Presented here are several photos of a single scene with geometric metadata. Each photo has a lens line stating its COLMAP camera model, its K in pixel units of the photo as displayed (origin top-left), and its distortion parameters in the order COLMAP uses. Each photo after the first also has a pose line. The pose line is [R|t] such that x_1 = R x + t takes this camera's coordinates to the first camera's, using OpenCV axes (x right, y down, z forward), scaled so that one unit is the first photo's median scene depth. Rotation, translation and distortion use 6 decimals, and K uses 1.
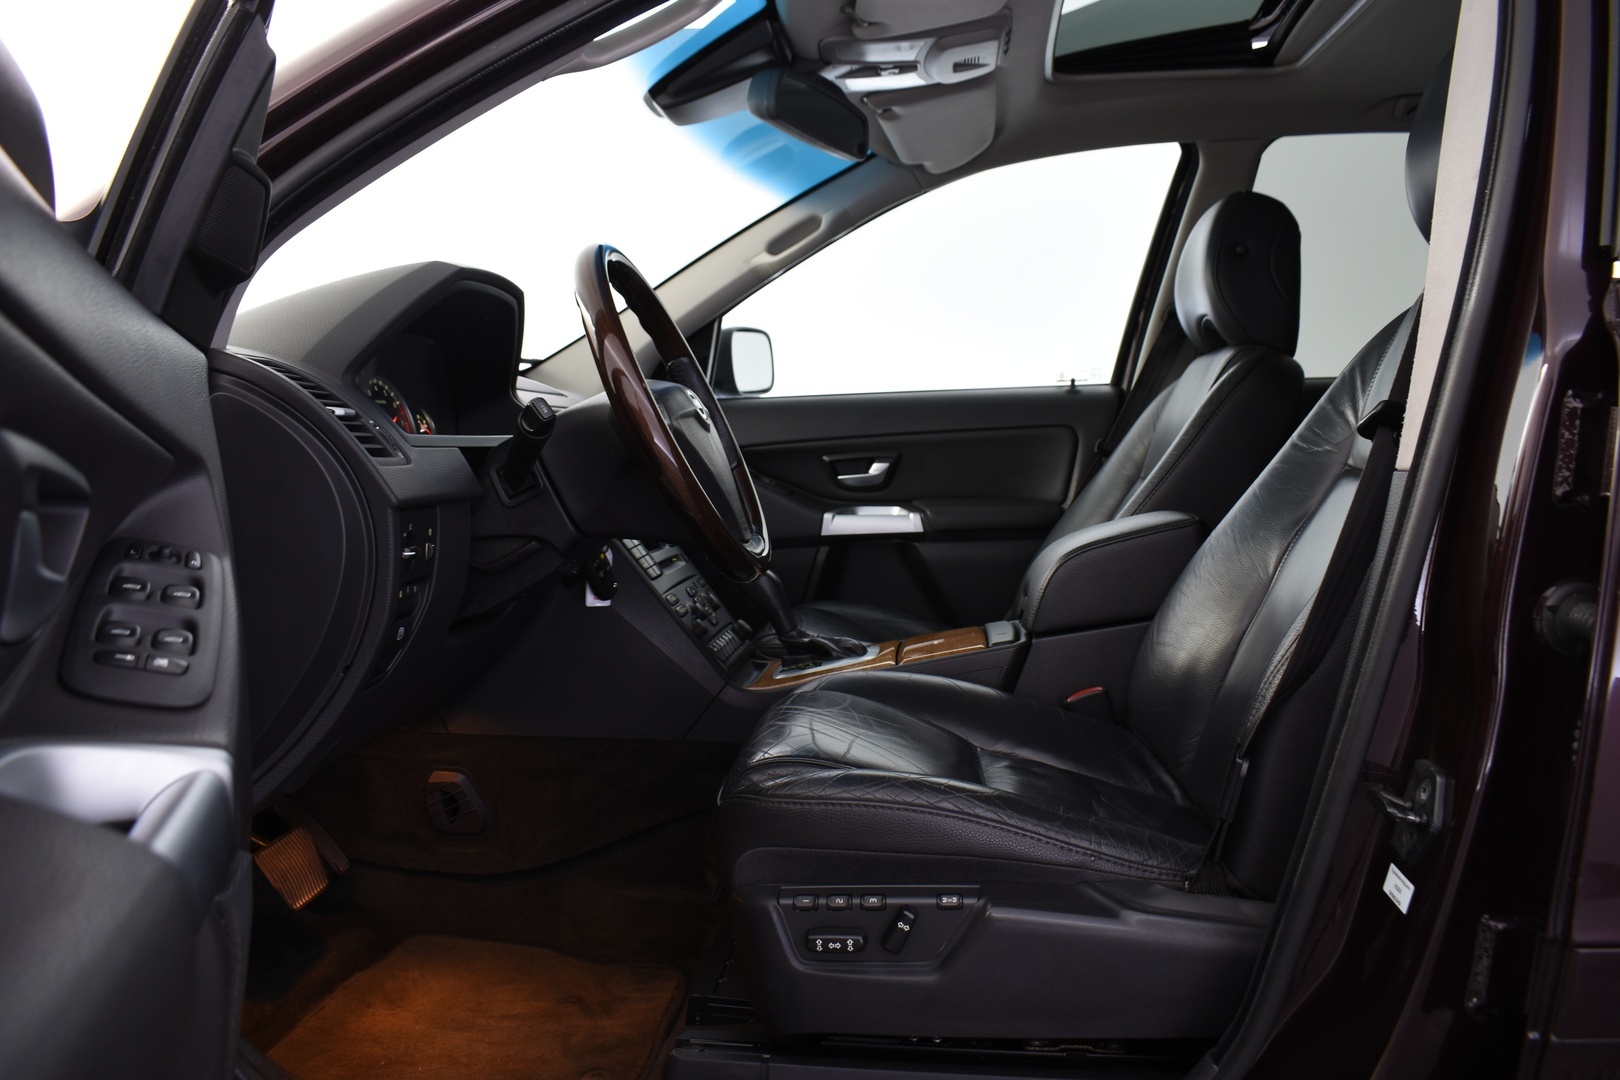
lens RADIAL K [[1279.8, 0, 805.3], [0, 1279.8, 522.1], [0, 0, 1]] dist [-0.010992, -0.075947]
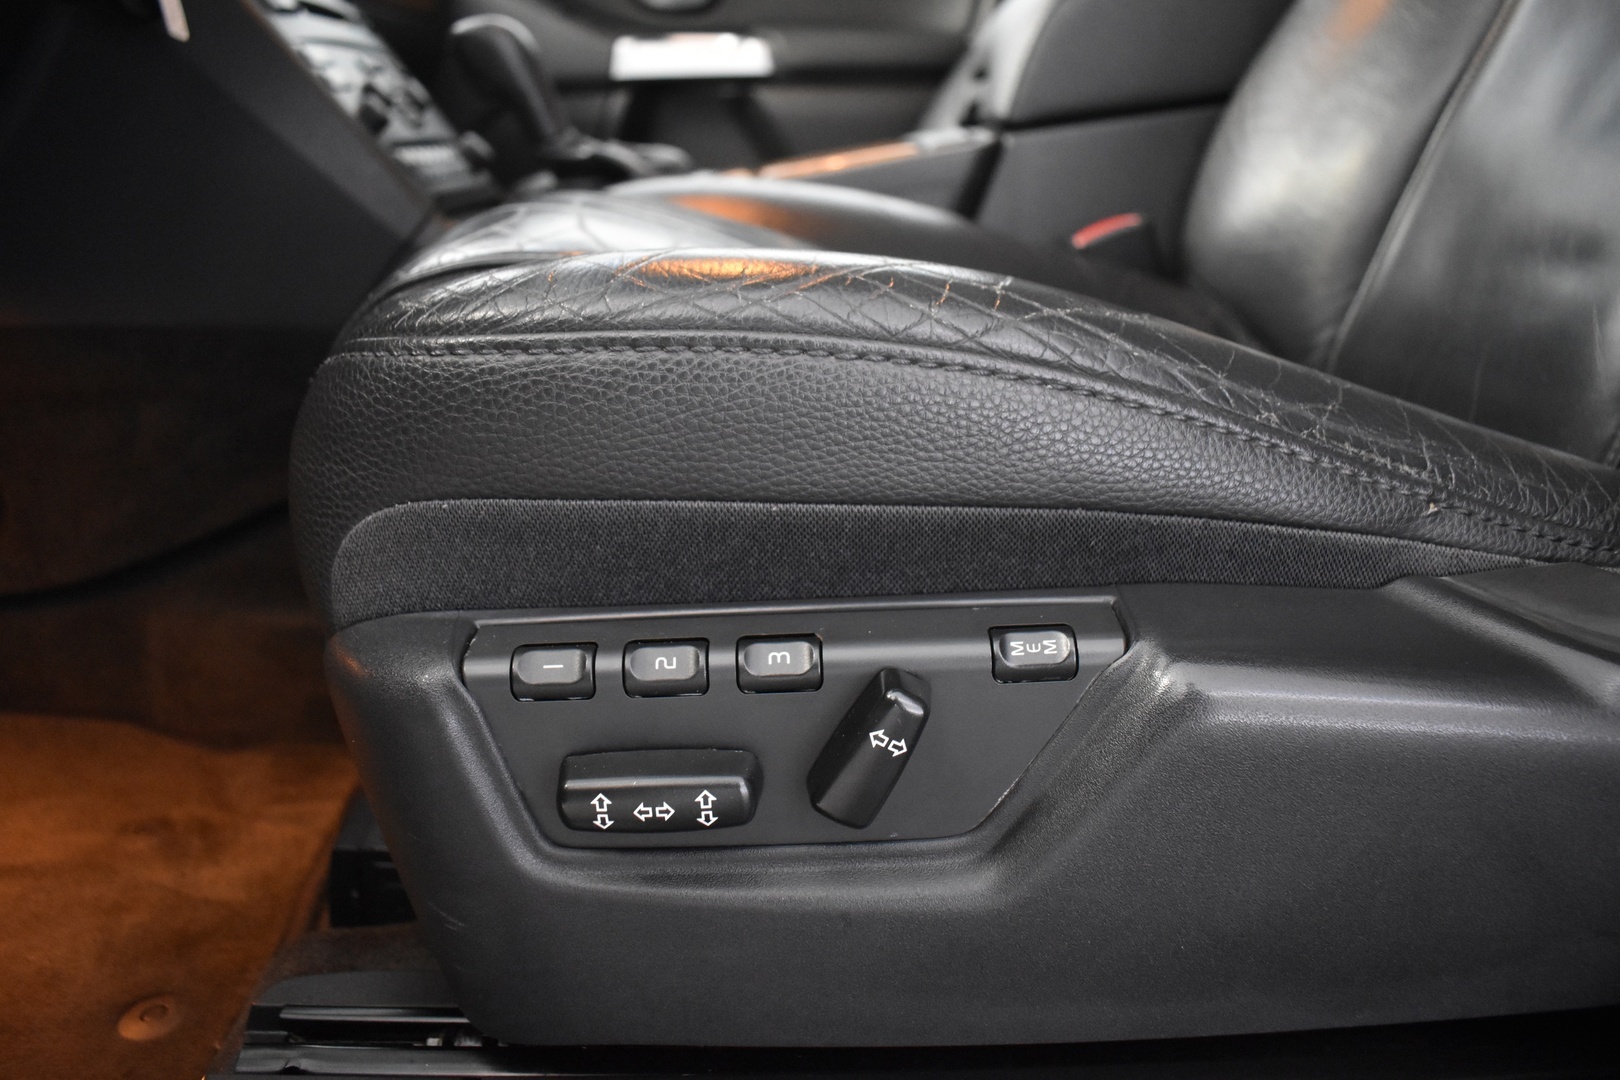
lens RADIAL K [[1279.8, 0, 805.3], [0, 1279.8, 522.1], [0, 0, 1]] dist [-0.010992, -0.075947]
pose [[0.989358, -0.032551, 0.141815, 0.017643], [-0.001684, 0.972028, 0.234860, 0.194210], [-0.145493, -0.232600, 0.961628, 0.716845]]
